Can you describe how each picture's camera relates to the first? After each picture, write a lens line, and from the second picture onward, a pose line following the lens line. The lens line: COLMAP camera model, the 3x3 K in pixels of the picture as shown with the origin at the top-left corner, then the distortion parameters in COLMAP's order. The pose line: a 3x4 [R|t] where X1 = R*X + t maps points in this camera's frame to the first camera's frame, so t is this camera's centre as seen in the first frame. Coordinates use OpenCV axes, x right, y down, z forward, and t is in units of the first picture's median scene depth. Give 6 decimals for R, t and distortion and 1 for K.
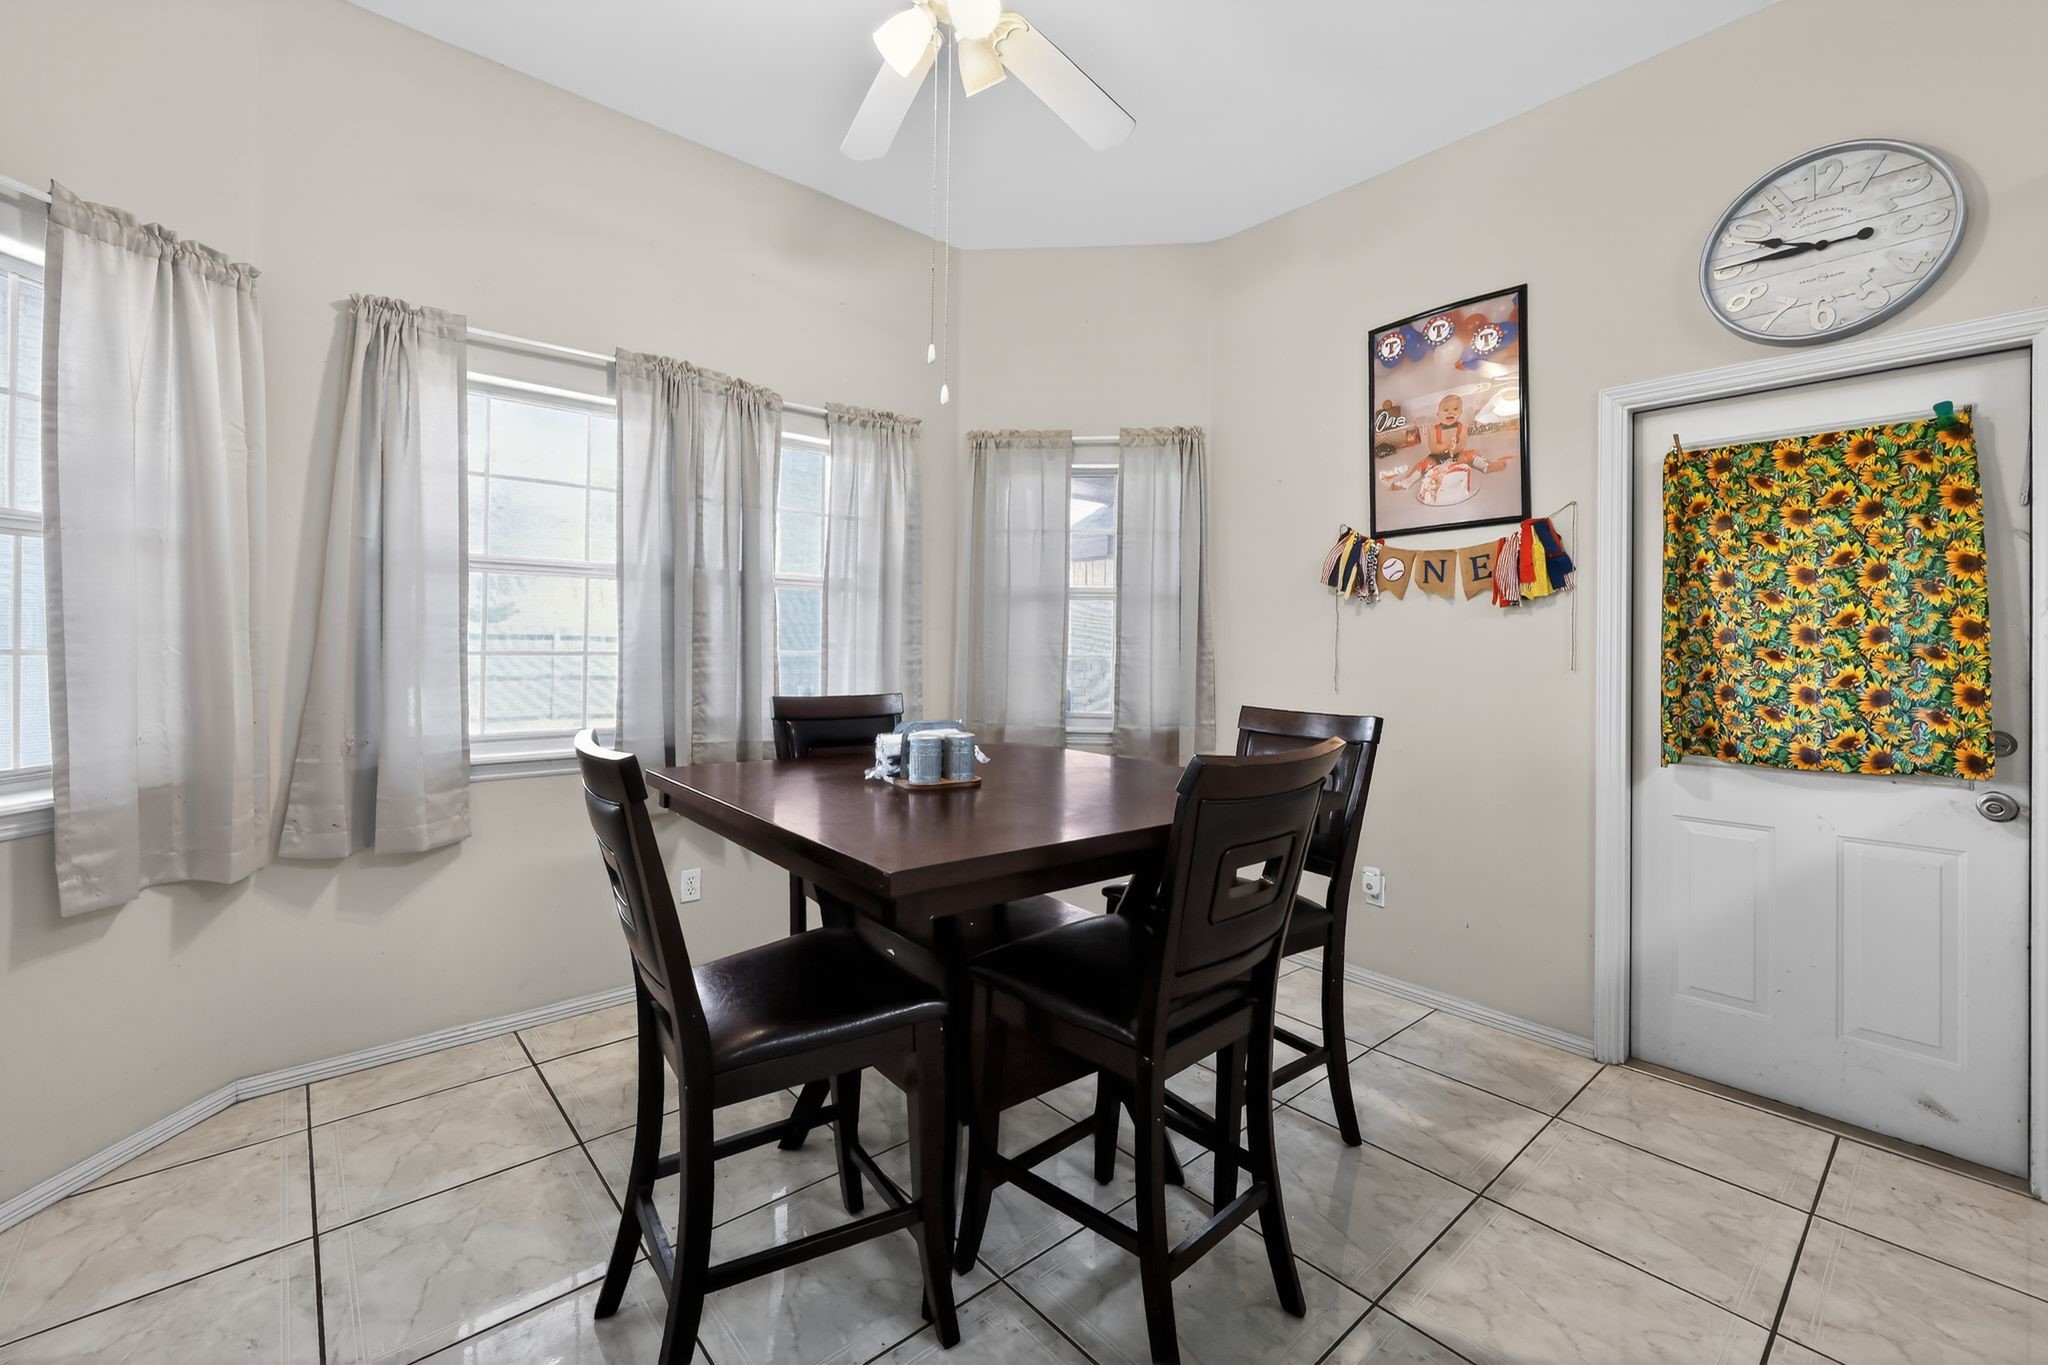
lens RADIAL K [[838.5, 0, 1009.0], [0, 838.5, 643.1], [0, 0, 1]] dist [0.001833, -0.000415]
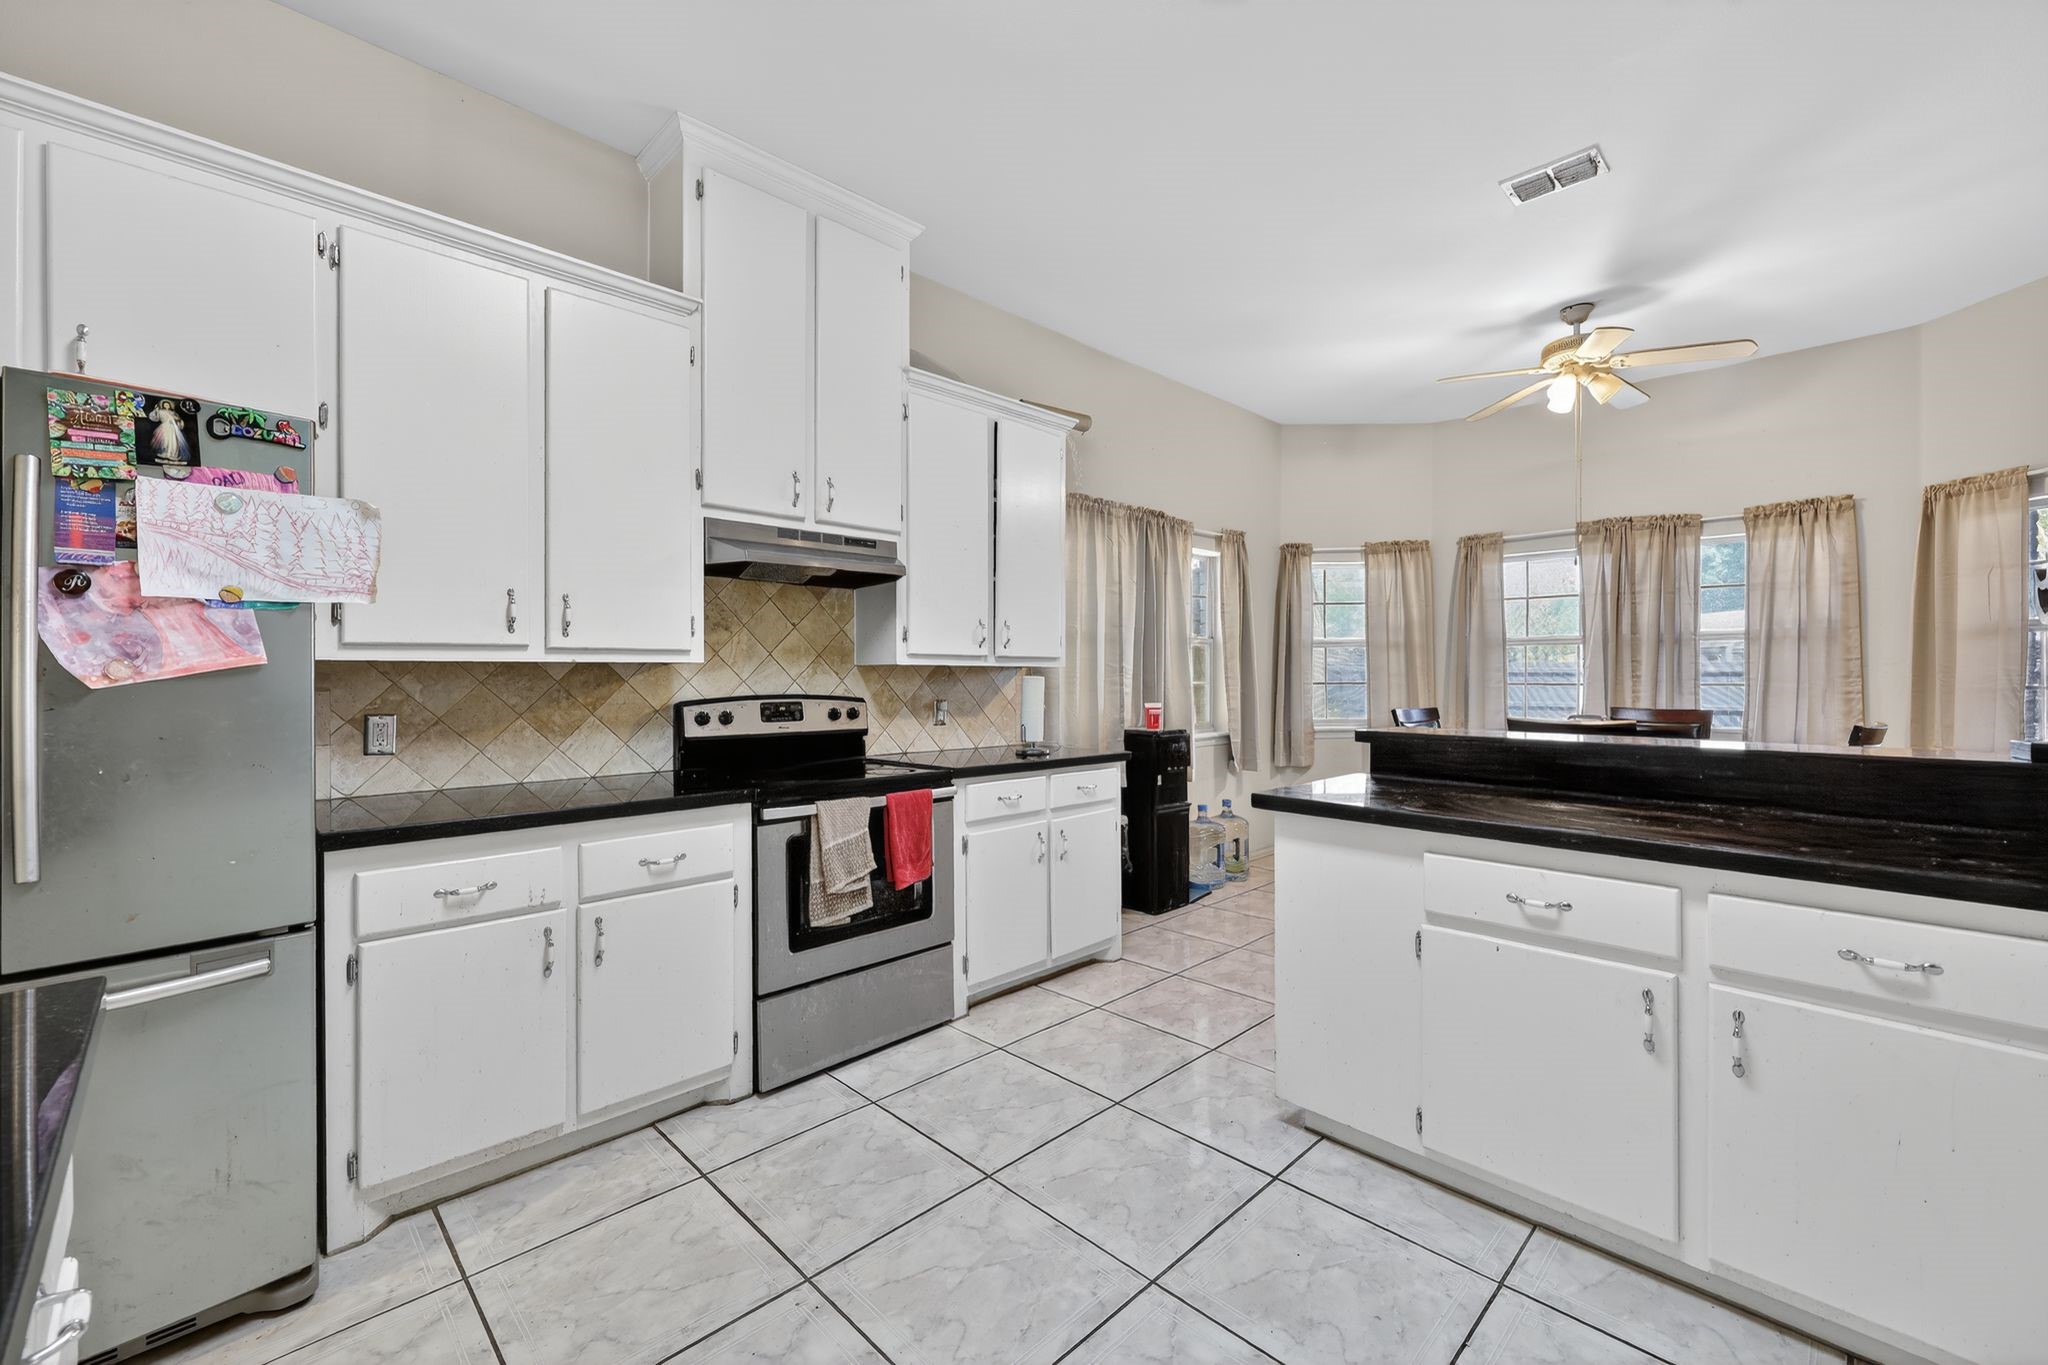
lens RADIAL K [[838.5, 0, 1011.4], [0, 838.5, 676.7], [0, 0, 1]] dist [0.001833, -0.000415]
pose [[0.048667, -0.011117, -0.998753, 1.498340], [0.001677, 0.999938, -0.011049, 0.015172], [0.998814, -0.001137, 0.048683, -0.402858]]
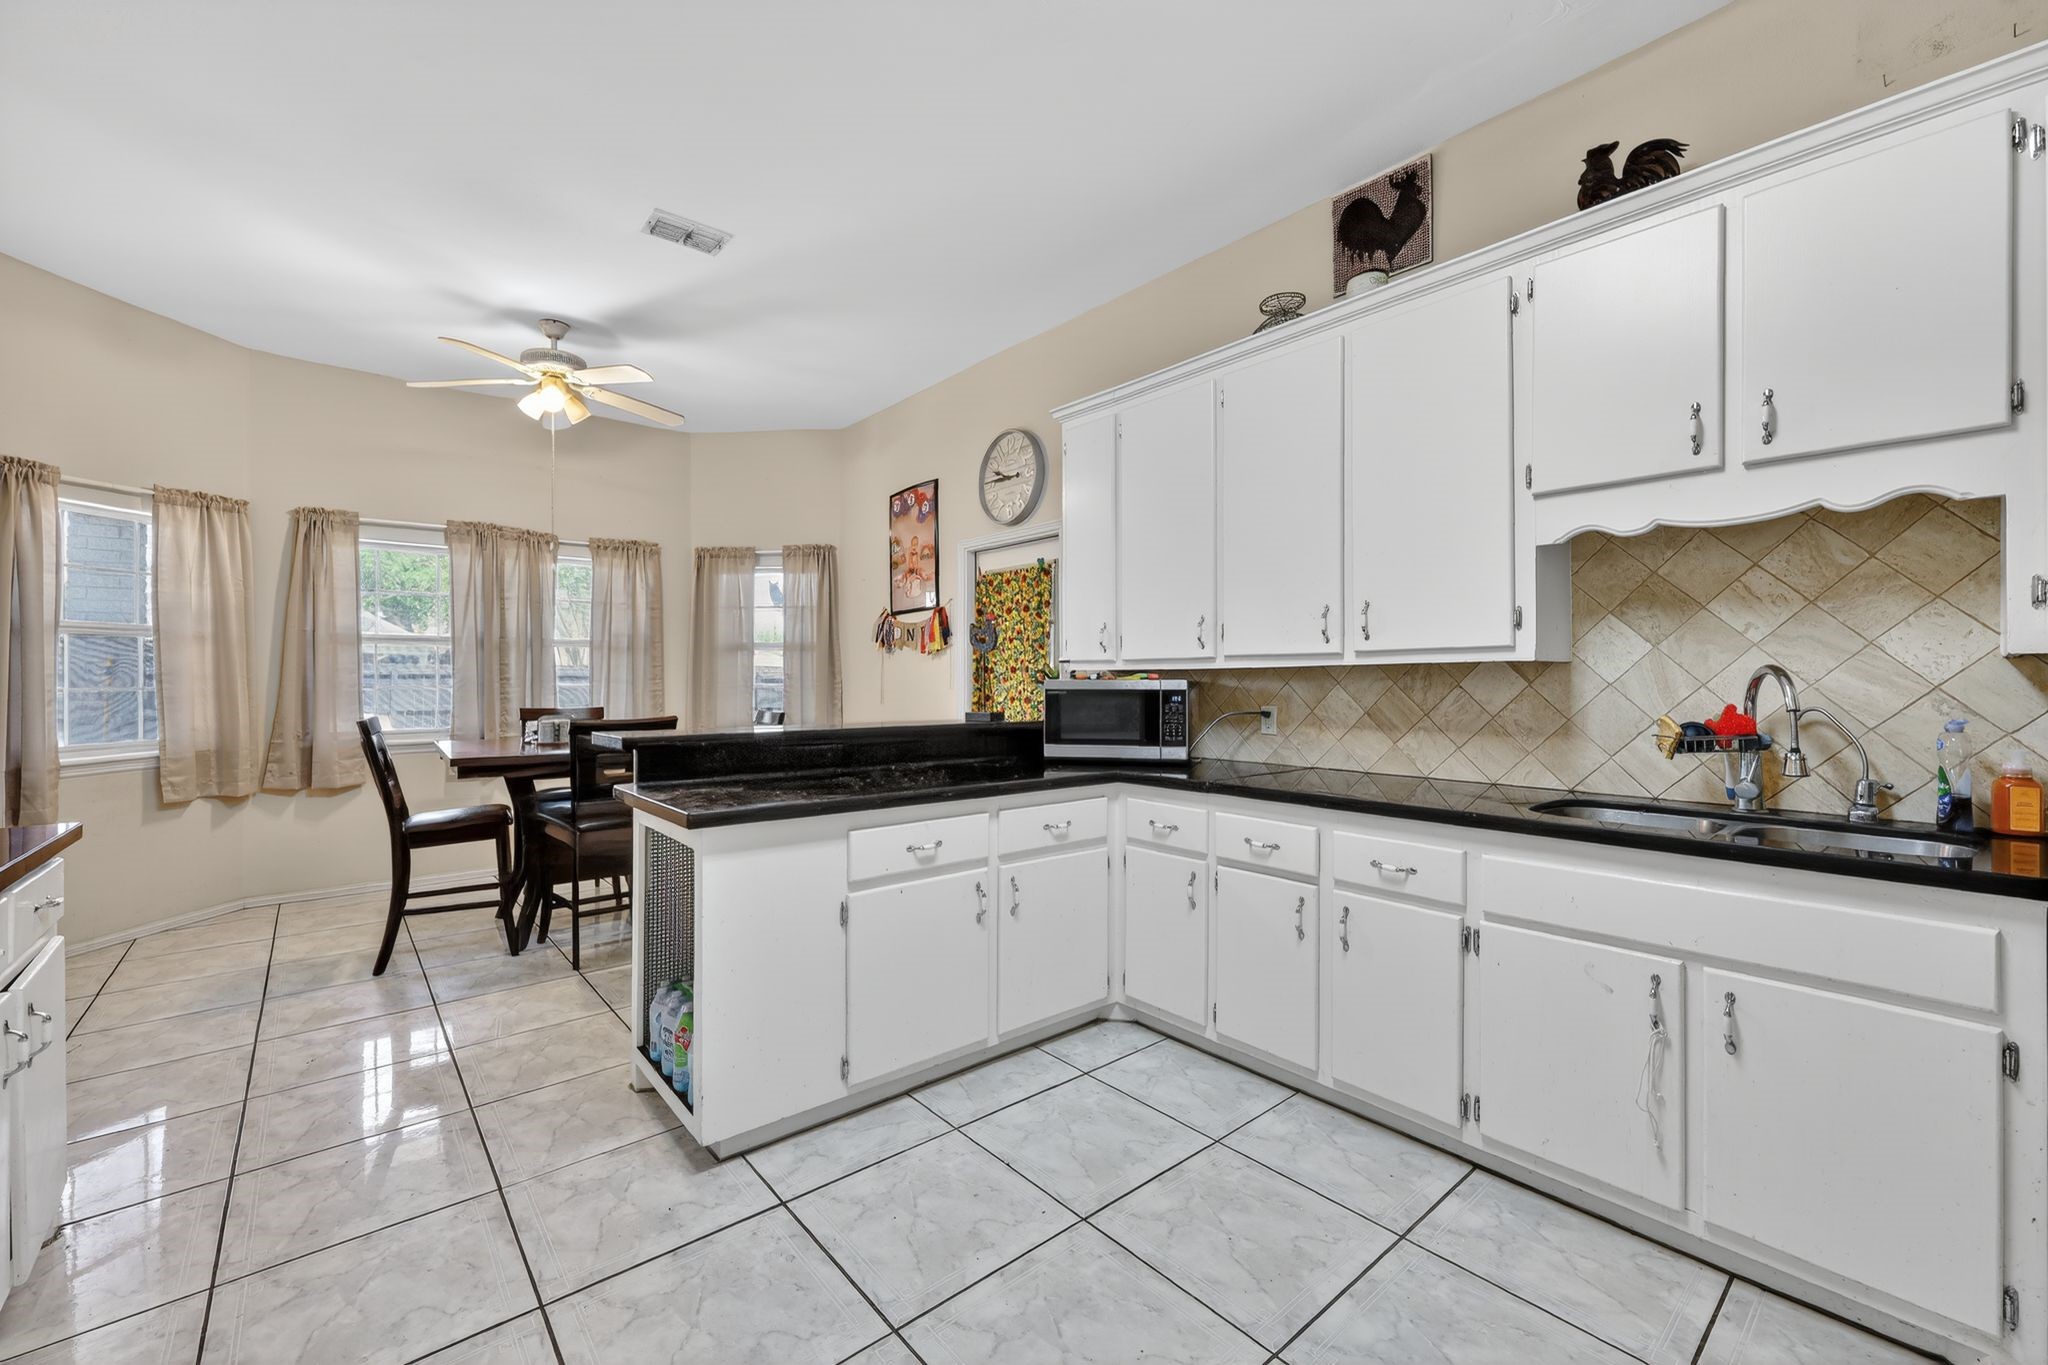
lens RADIAL K [[838.5, 0, 1030.0], [0, 838.5, 679.1], [0, 0, 1]] dist [0.001833, -0.000415]
pose [[0.999840, -0.013226, -0.012039, 0.909563], [0.013267, 0.999907, 0.003269, 0.006804], [0.011995, -0.003428, 0.999922, -0.905126]]
